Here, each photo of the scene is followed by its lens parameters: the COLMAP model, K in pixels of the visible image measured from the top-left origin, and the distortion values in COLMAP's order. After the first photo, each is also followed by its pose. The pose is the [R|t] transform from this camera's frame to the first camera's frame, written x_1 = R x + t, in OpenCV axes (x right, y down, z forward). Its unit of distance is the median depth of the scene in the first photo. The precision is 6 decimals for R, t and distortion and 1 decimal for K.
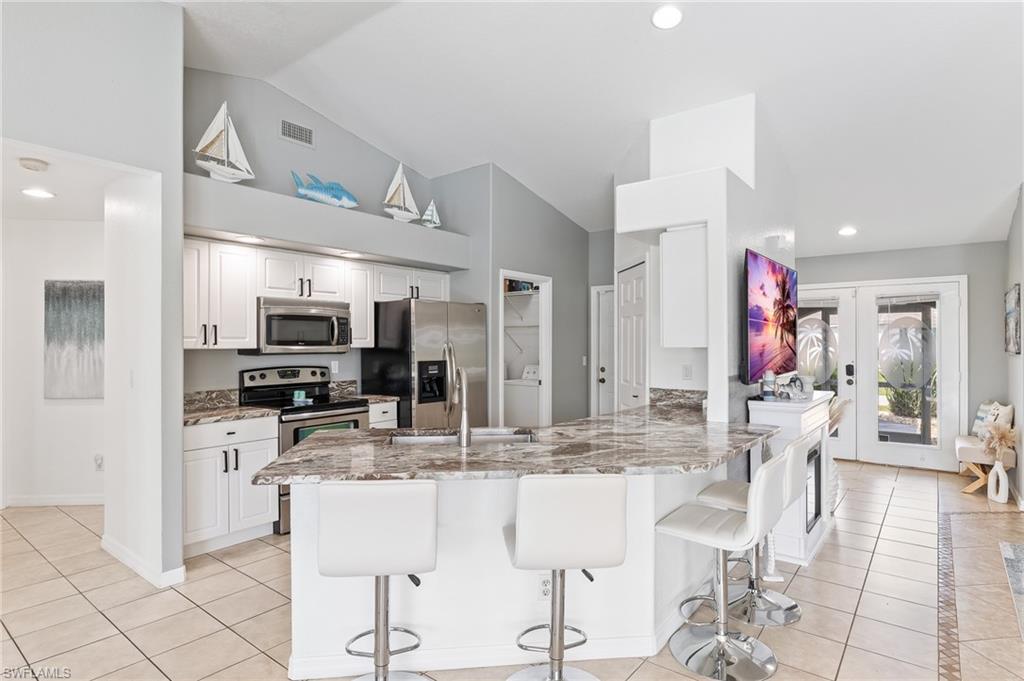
lens RADIAL K [[545.1, 0, 512.0], [0, 545.1, 340.5], [0, 0, 1]] dist [-0.003429, -0.000747]
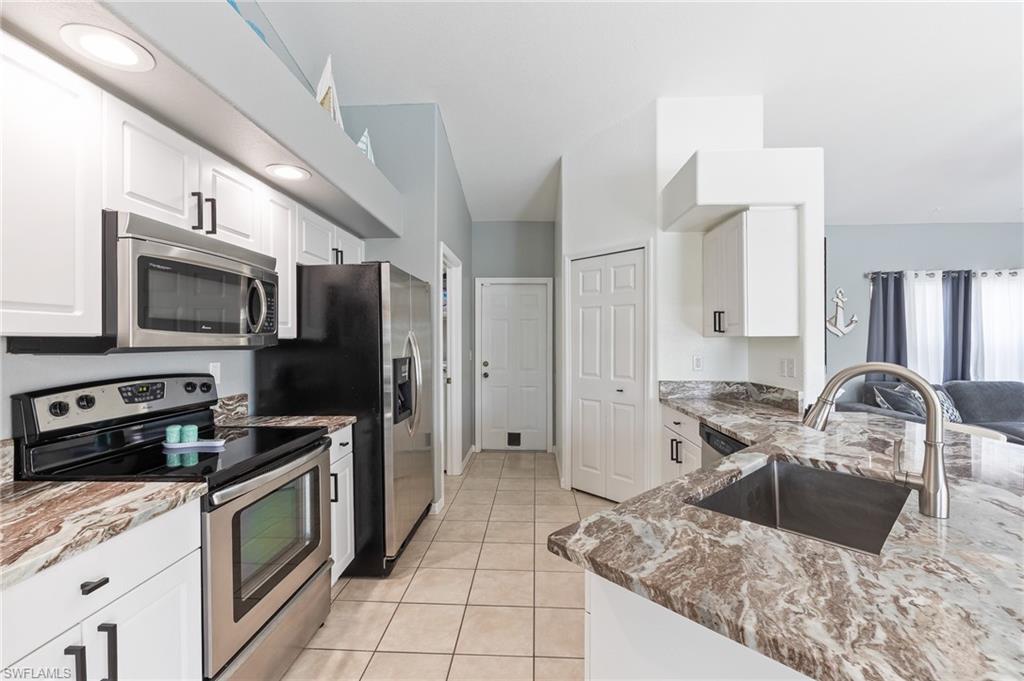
lens RADIAL K [[434.4, 0, 512.0], [0, 434.4, 340.5], [0, 0, 1]] dist [0.002564, 0.000155]
pose [[0.813021, 0.000728, 0.582235, -0.372624], [-0.001959, 0.999997, 0.001486, 0.015241], [-0.582232, -0.002348, 0.813019, 0.508542]]
